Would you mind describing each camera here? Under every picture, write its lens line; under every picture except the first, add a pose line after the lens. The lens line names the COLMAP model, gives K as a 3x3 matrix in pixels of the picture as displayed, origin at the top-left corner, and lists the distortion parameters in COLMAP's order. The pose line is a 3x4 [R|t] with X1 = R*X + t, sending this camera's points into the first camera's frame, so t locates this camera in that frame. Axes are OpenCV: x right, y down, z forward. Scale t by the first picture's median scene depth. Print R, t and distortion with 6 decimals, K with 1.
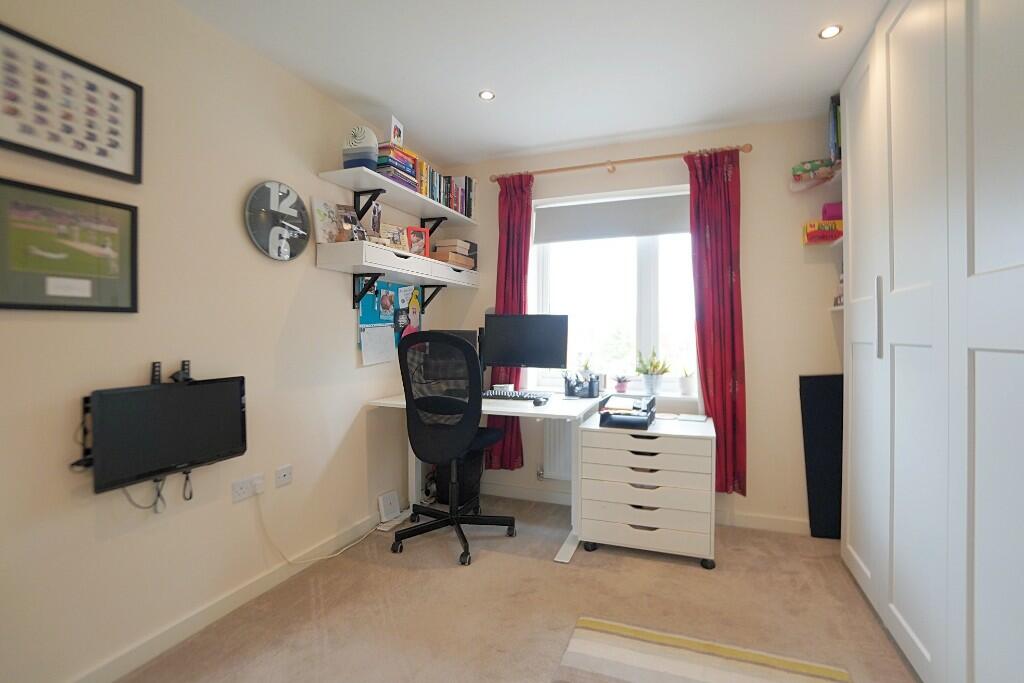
lens RADIAL K [[462.8, 0, 527.5], [0, 462.8, 332.7], [0, 0, 1]] dist [-0.058342, 0.023675]
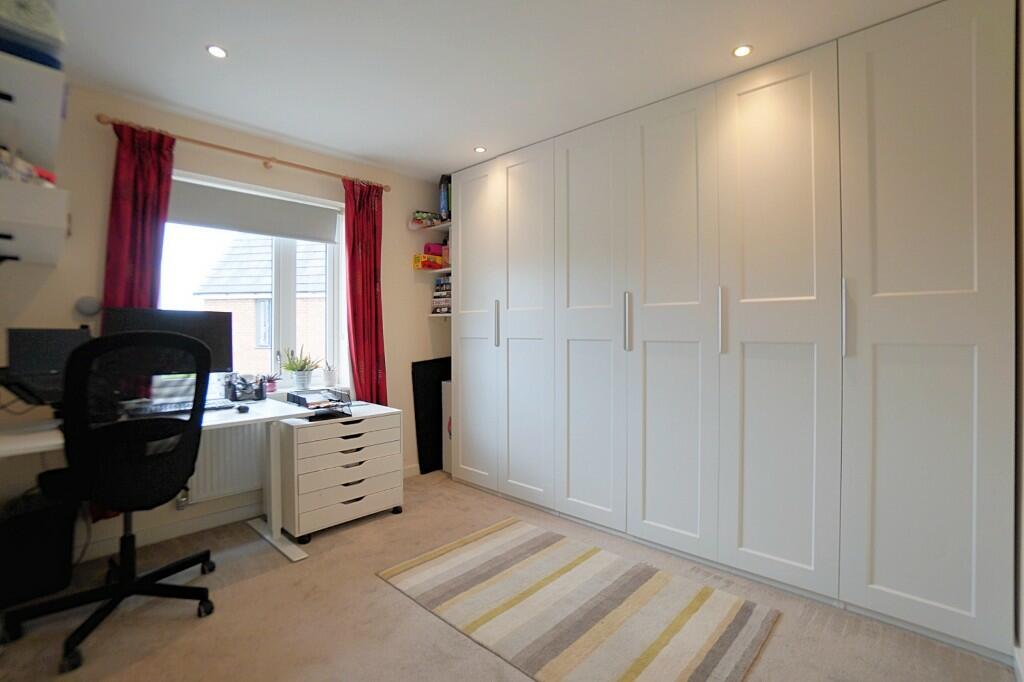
lens RADIAL K [[462.8, 0, 527.5], [0, 462.8, 332.2], [0, 0, 1]] dist [-0.058342, 0.023675]
pose [[0.379772, -0.004838, 0.925068, -0.573366], [-0.002431, 0.999978, 0.006228, -0.007338], [-0.925077, -0.004614, 0.379751, 0.136514]]
